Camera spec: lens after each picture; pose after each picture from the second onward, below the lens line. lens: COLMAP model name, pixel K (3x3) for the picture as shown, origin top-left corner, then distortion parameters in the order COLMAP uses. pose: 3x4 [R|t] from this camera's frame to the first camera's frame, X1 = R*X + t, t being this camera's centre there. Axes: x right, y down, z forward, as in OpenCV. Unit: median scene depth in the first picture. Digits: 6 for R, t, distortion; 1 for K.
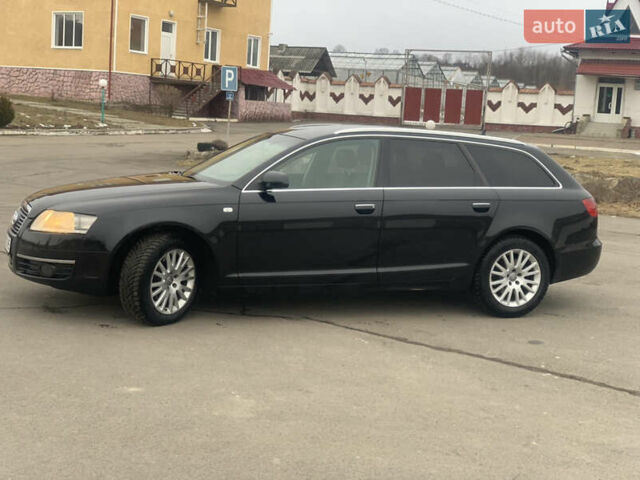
lens RADIAL K [[966.8, 0, 336.3], [0, 966.8, 238.7], [0, 0, 1]] dist [0.065966, 0.007178]
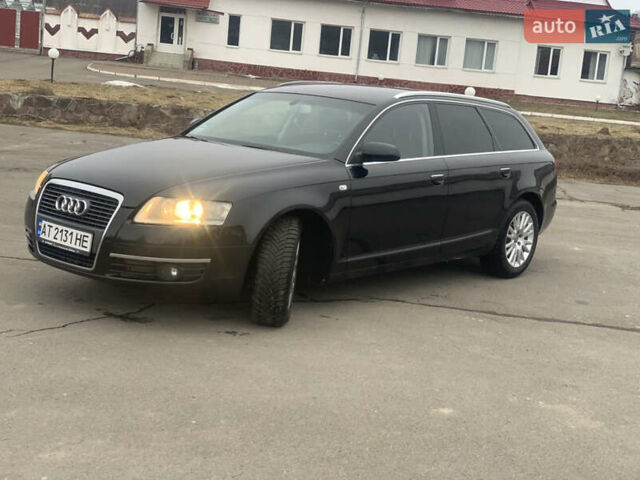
lens RADIAL K [[966.8, 0, 336.3], [0, 966.8, 238.7], [0, 0, 1]] dist [0.065966, 0.007178]
pose [[0.871759, -0.060537, 0.486181, -0.072129], [0.022776, 0.996272, 0.083211, -0.007498], [-0.489406, -0.061467, 0.869887, 0.030492]]
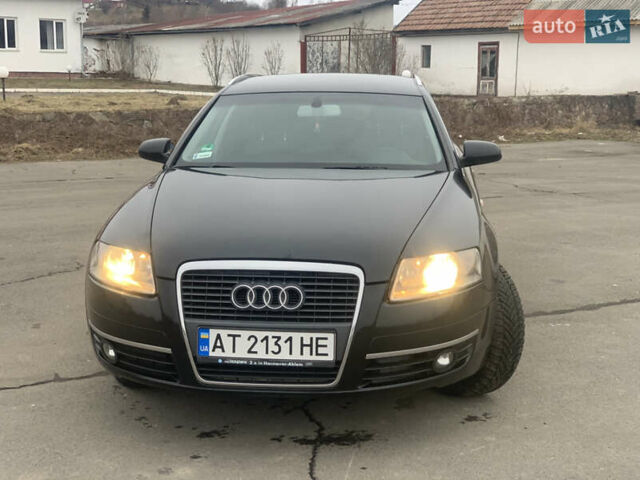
lens RADIAL K [[972.1, 0, 330.7], [0, 972.1, 241.6], [0, 0, 1]] dist [-0.005774, 0.065690]
pose [[0.451420, -0.208753, 0.867549, -0.102835], [0.135098, 0.977031, 0.164800, -0.017651], [-0.882025, 0.042810, 0.469254, 0.100653]]
